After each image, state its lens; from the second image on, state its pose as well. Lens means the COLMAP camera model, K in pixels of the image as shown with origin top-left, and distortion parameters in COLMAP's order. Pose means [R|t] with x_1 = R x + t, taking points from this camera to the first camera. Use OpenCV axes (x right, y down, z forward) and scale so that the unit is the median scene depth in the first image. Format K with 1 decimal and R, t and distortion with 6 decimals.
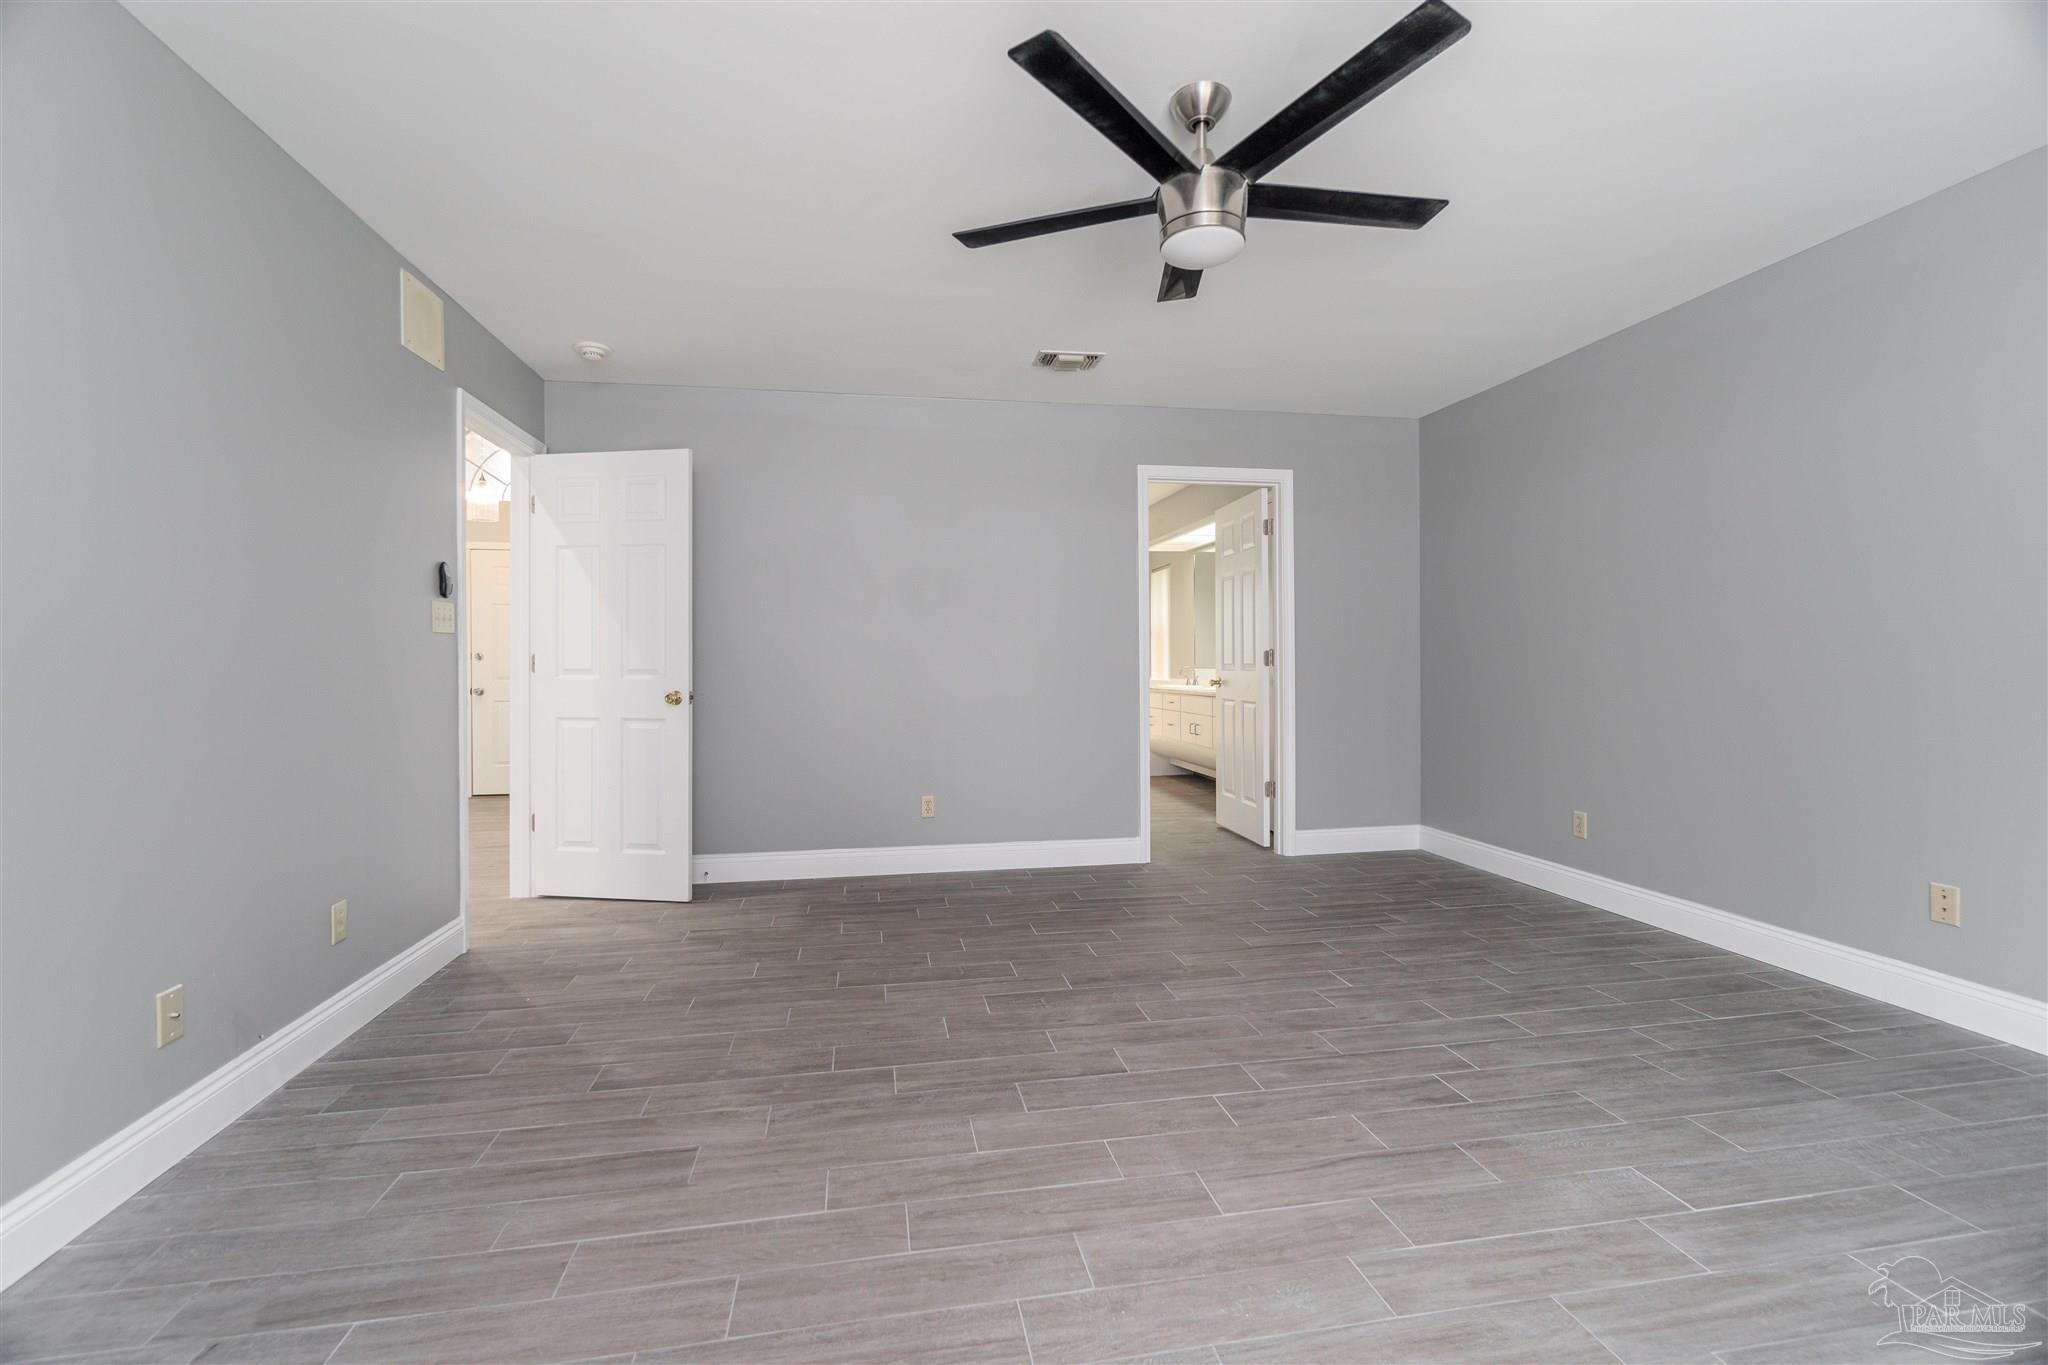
lens RADIAL K [[877.0, 0, 1019.5], [0, 877.0, 670.5], [0, 0, 1]] dist [-0.007826, 0.002082]
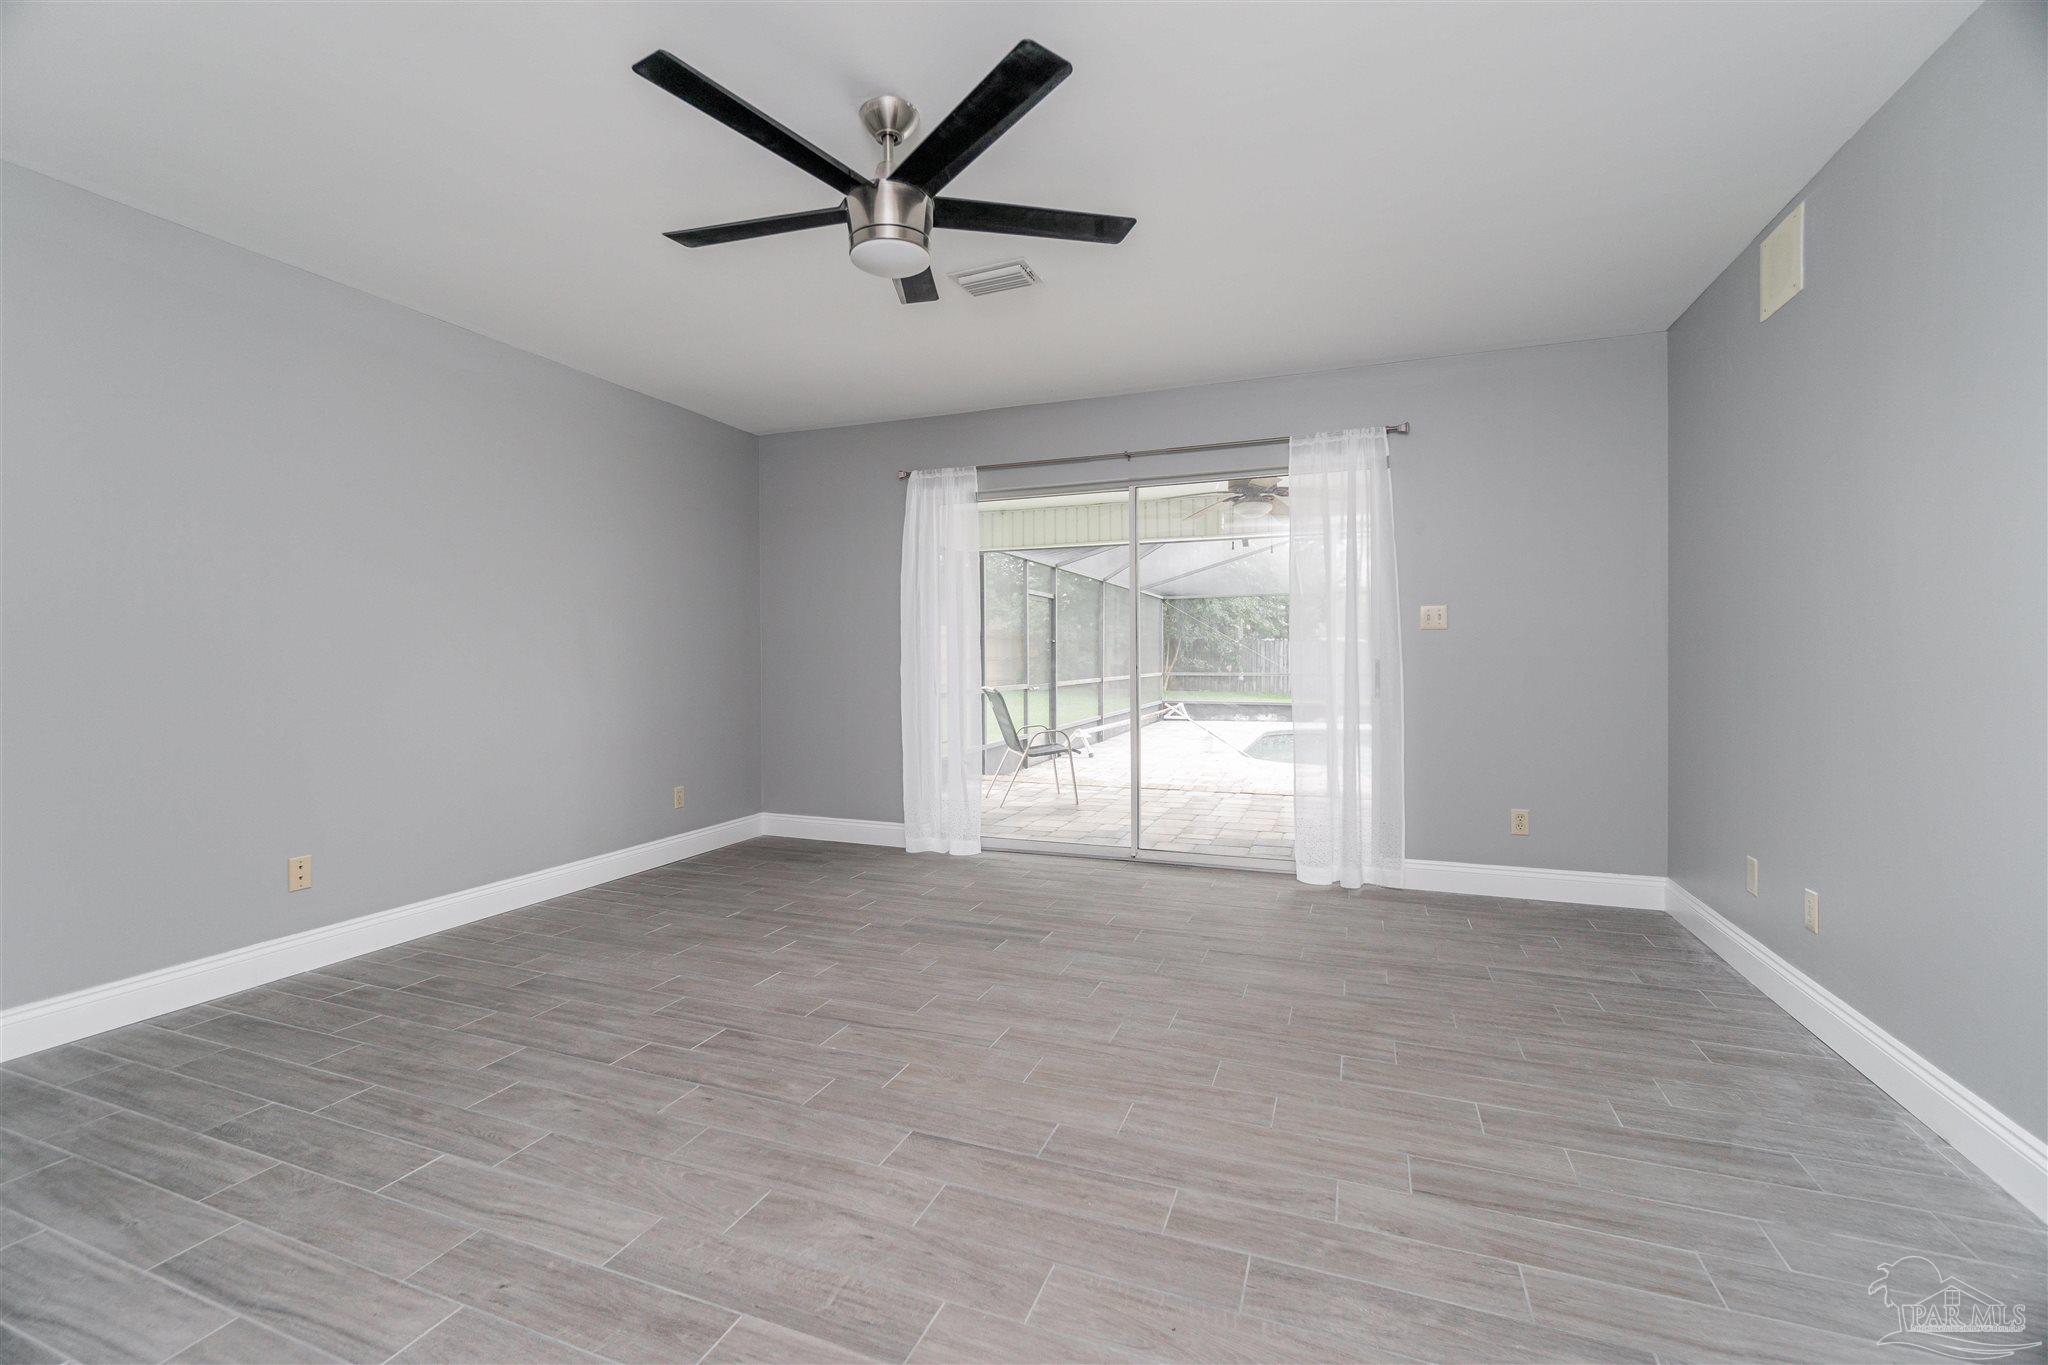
lens RADIAL K [[877.0, 0, 1020.7], [0, 877.0, 674.8], [0, 0, 1]] dist [-0.007826, 0.002082]
pose [[-0.854246, 0.000542, 0.519868, -0.415099], [0.014641, 0.999628, 0.023017, -0.010582], [-0.519662, 0.027274, -0.853936, 1.663470]]
